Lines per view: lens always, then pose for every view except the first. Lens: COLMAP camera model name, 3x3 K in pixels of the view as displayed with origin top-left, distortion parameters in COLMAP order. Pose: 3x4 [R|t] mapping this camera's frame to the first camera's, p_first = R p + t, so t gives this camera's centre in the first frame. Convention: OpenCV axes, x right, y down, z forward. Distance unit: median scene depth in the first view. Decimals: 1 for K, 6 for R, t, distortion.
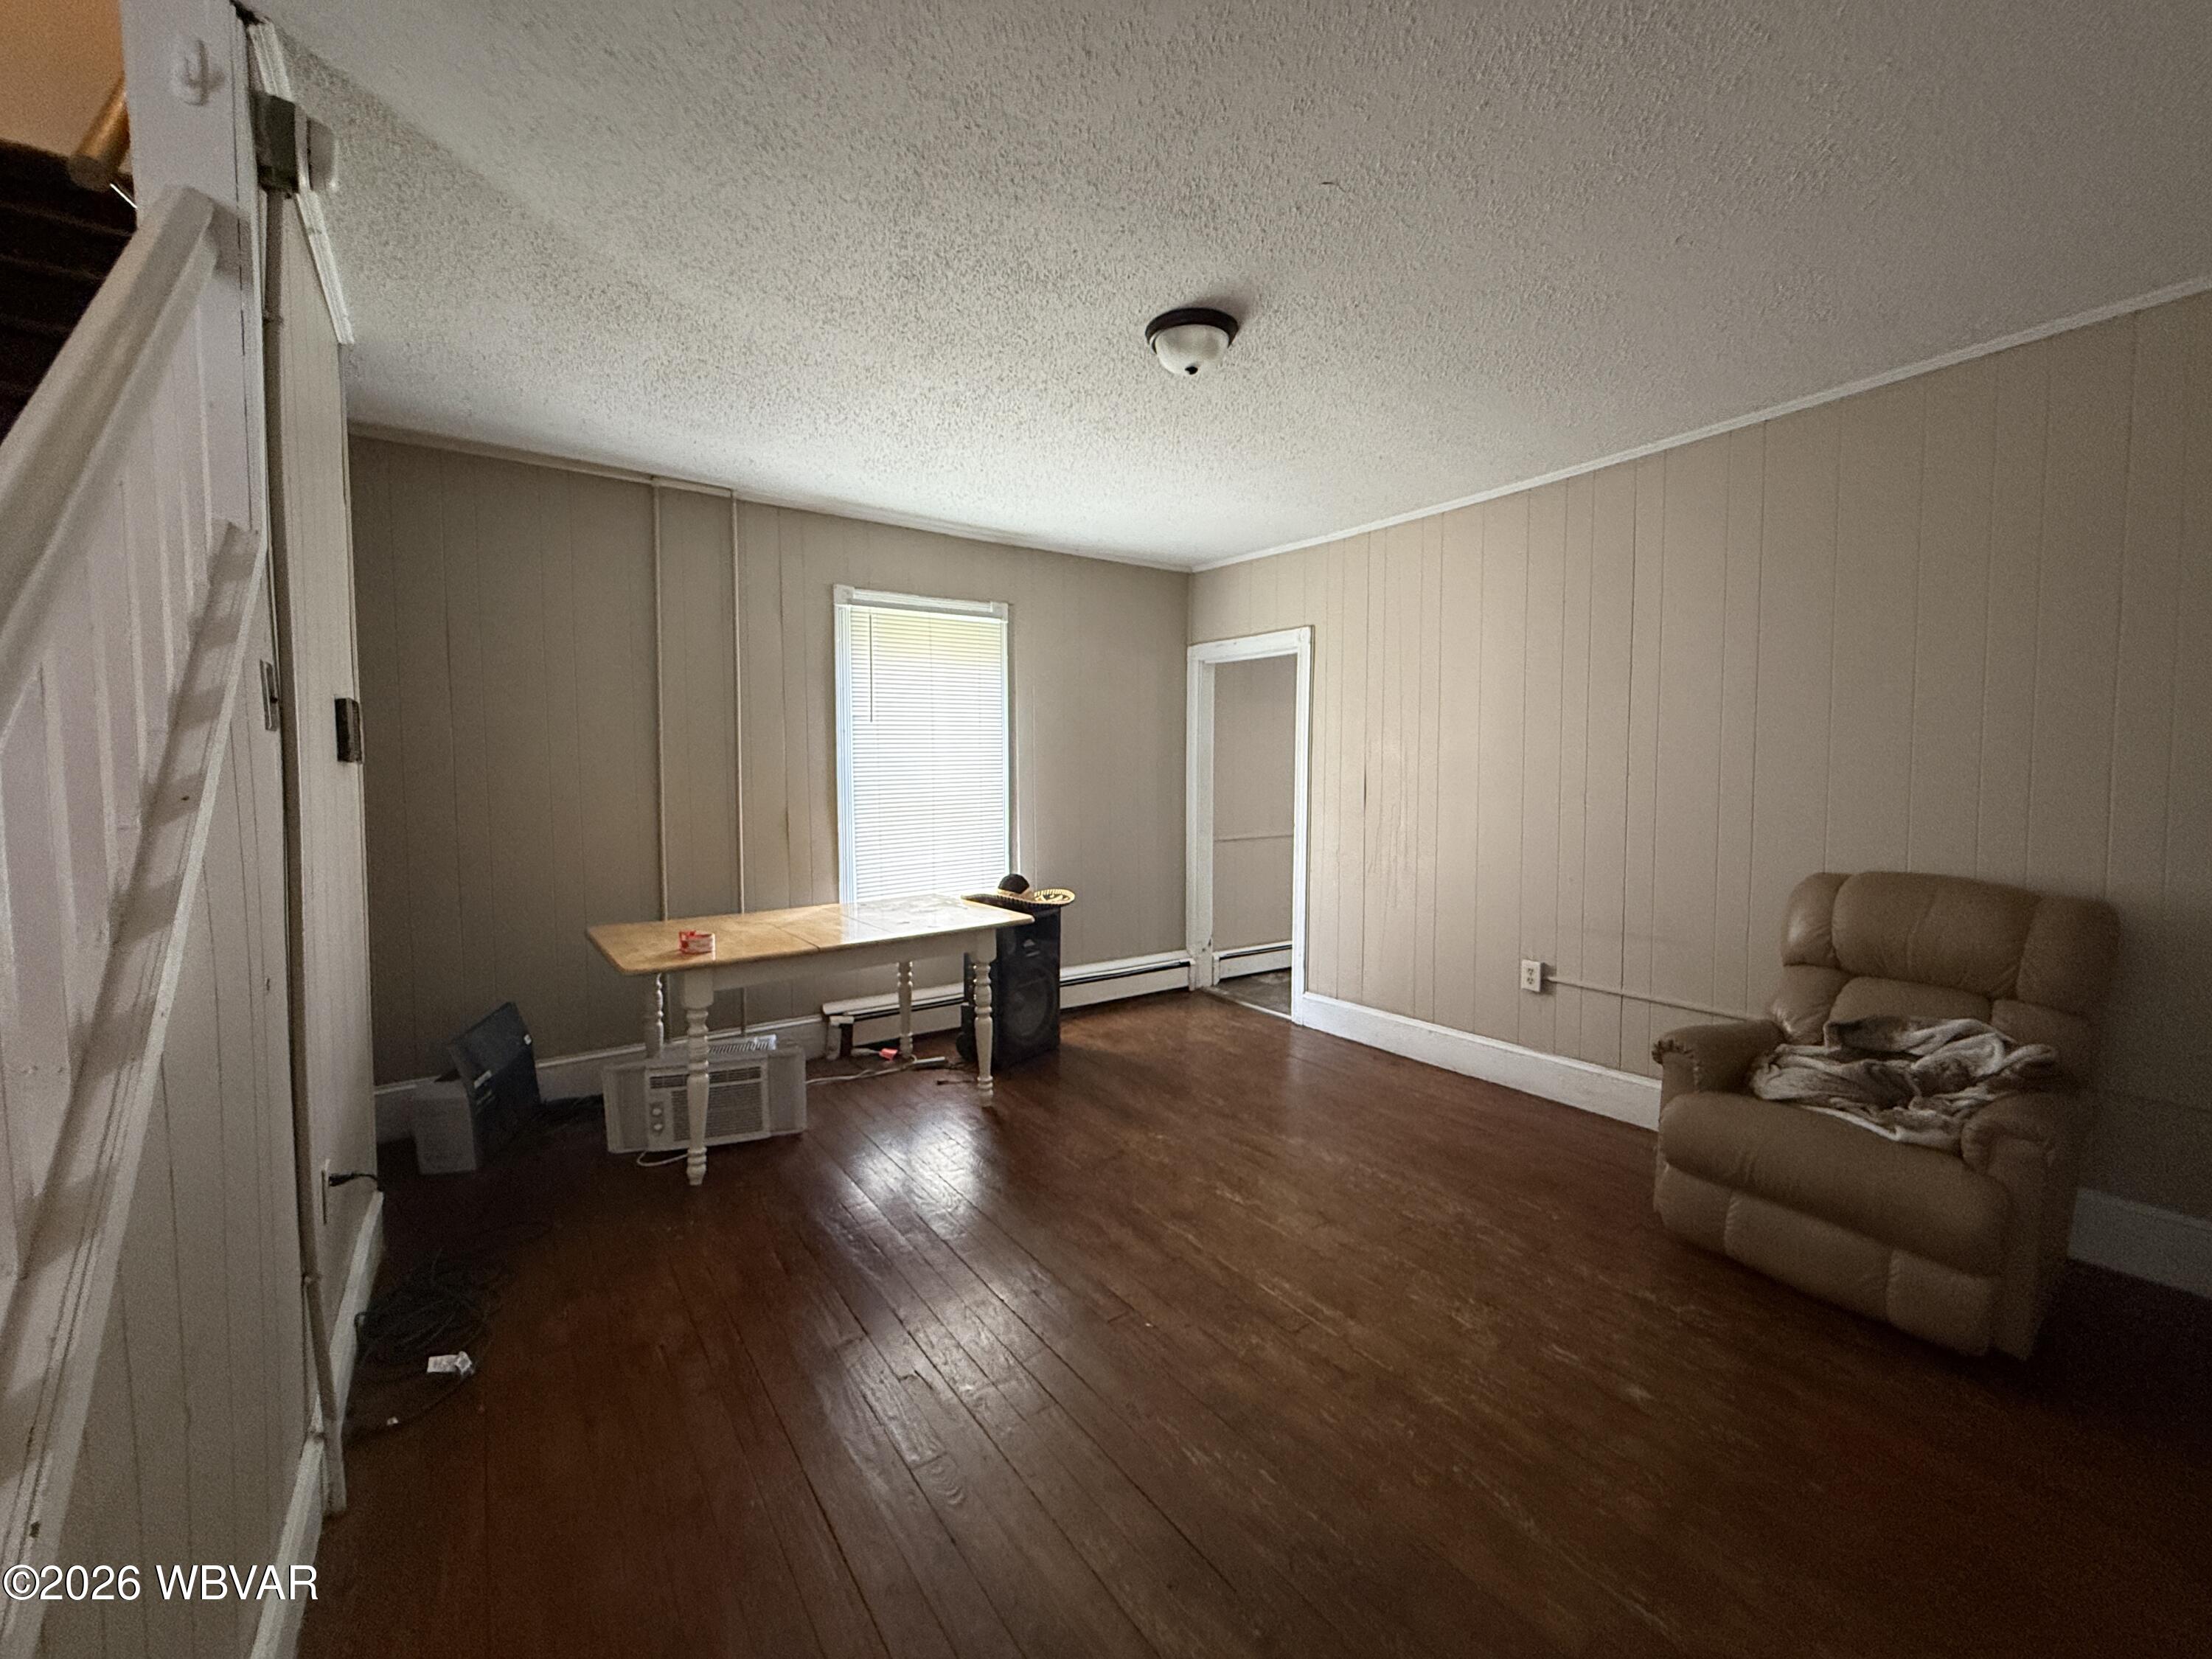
lens RADIAL K [[890.4, 0, 1096.6], [0, 890.4, 828.1], [0, 0, 1]] dist [-0.001978, 0.000117]
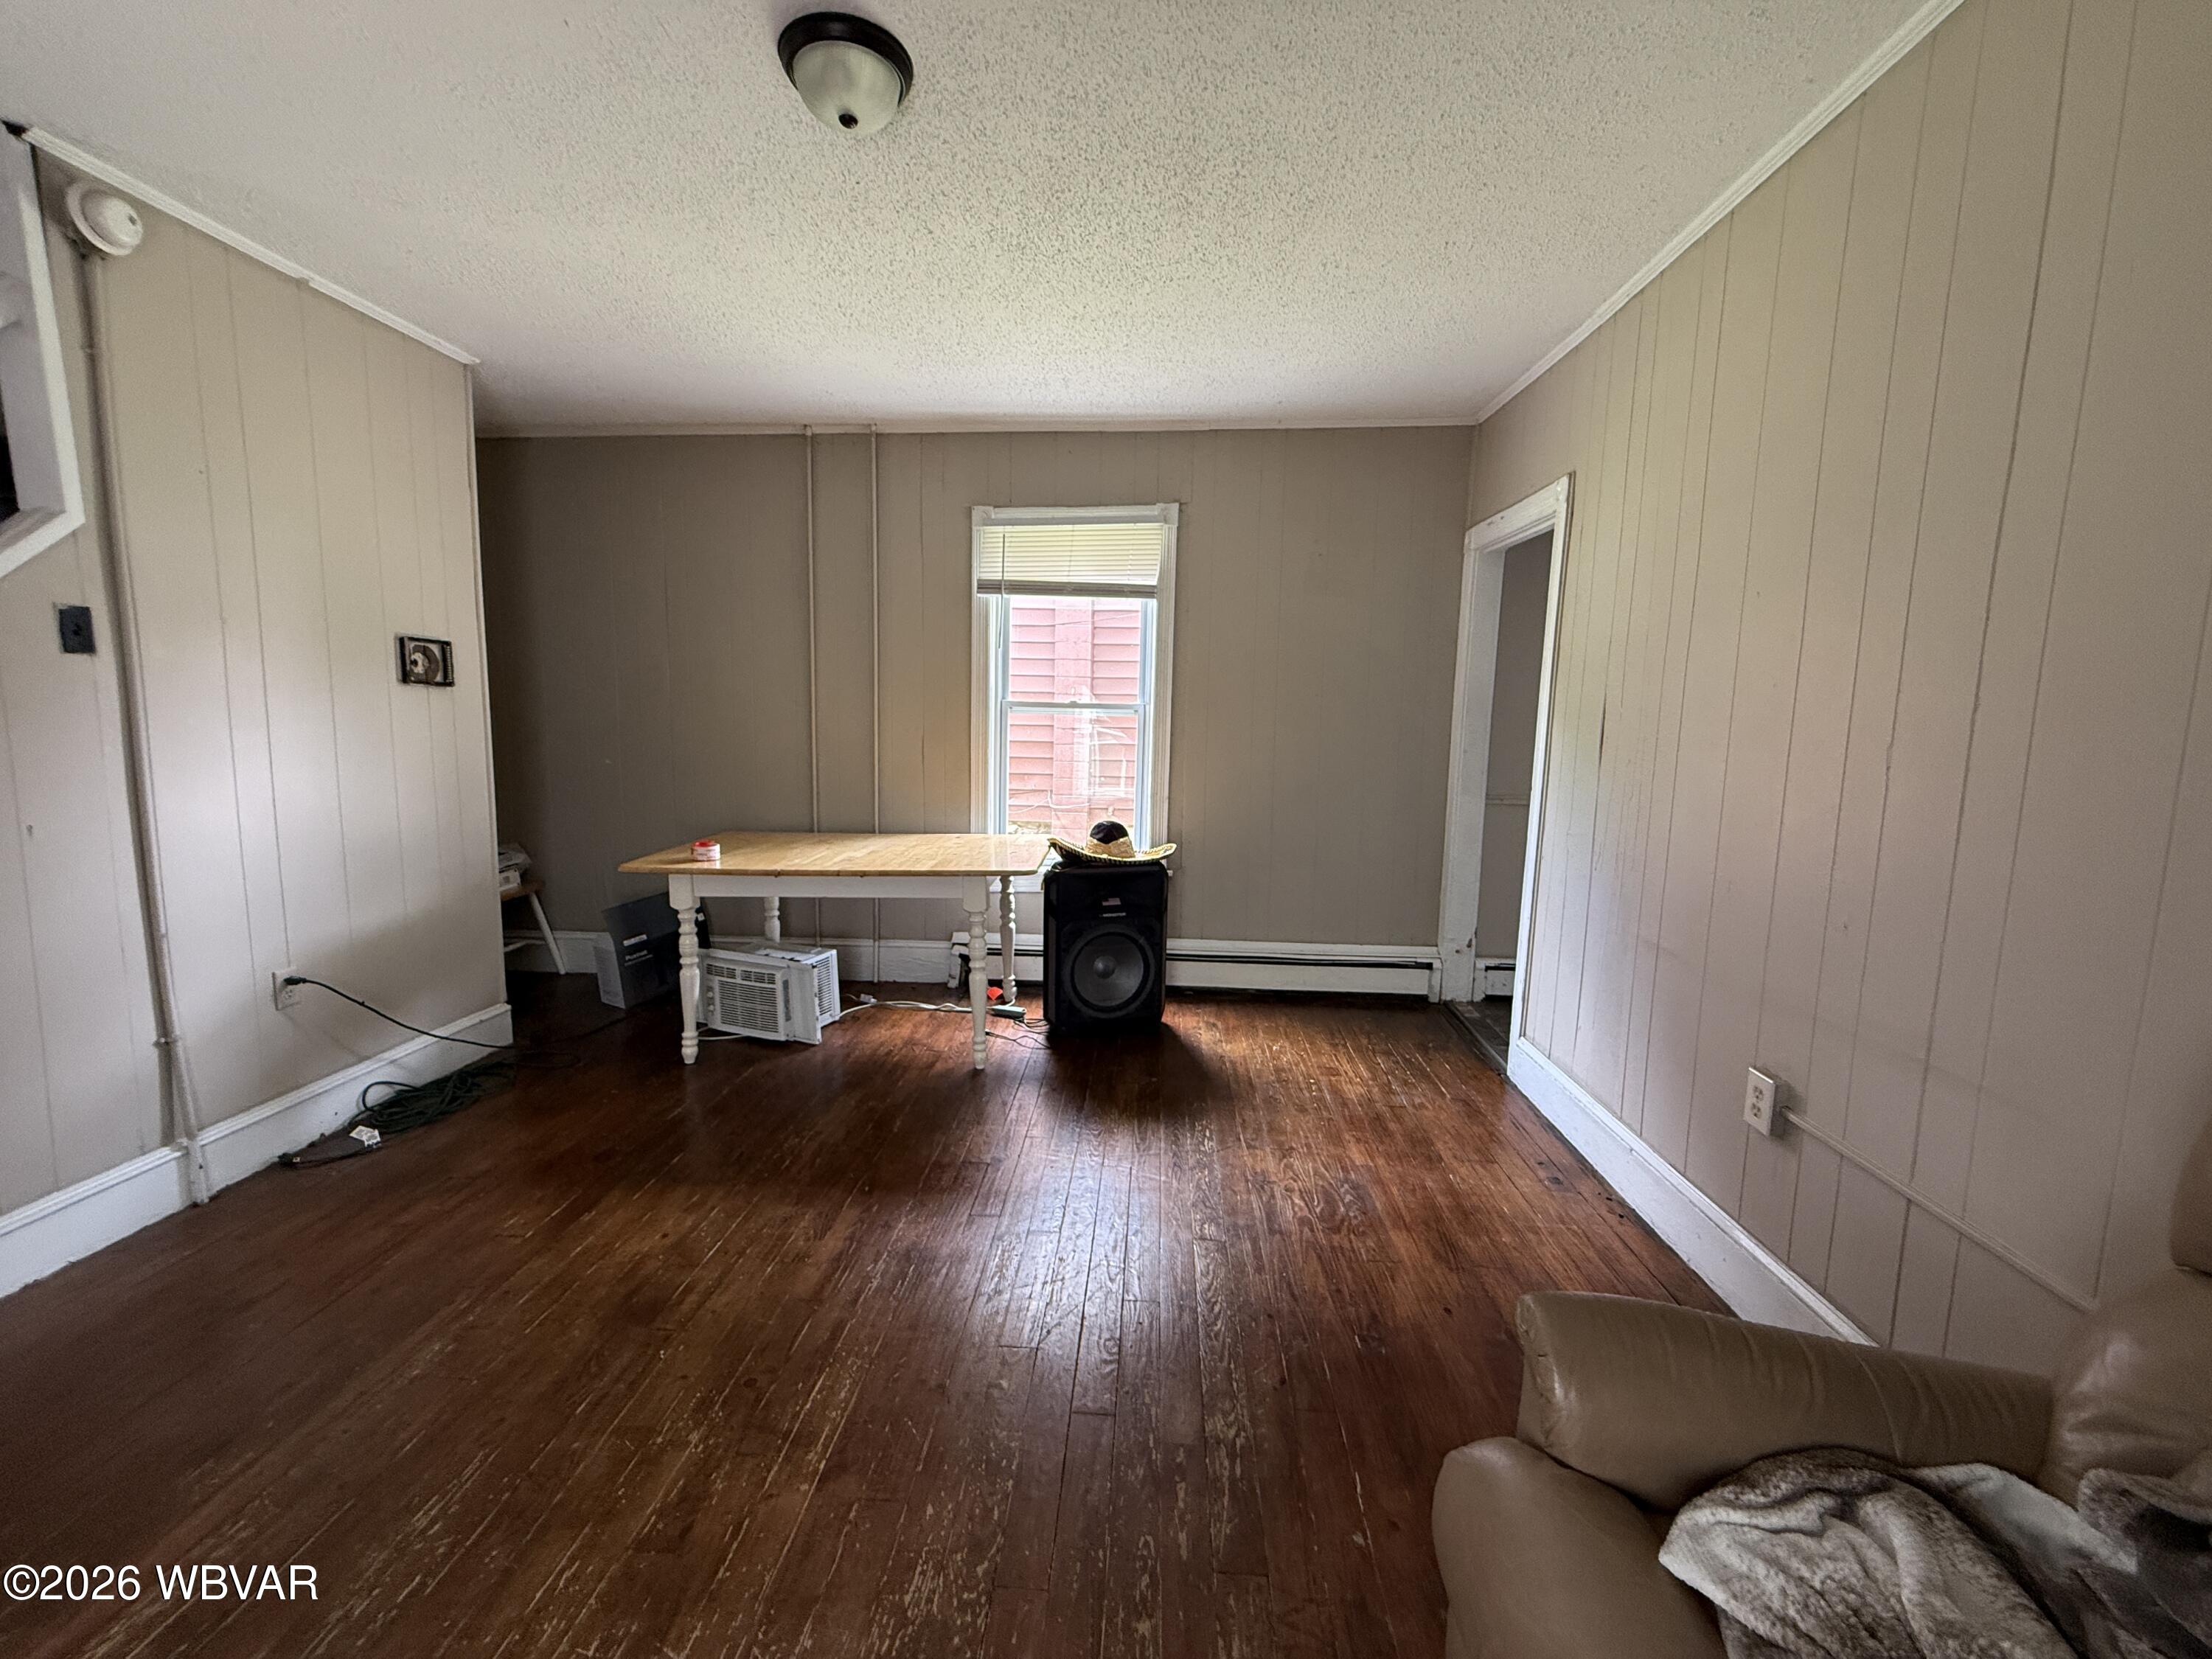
lens RADIAL K [[890.4, 0, 1099.0], [0, 890.4, 822.4], [0, 0, 1]] dist [-0.001978, 0.000117]
pose [[0.773977, 0.089481, -0.626859, 0.430095], [-0.052807, 0.995638, 0.076921, -0.012373], [0.631007, -0.026432, 0.775326, 0.313006]]
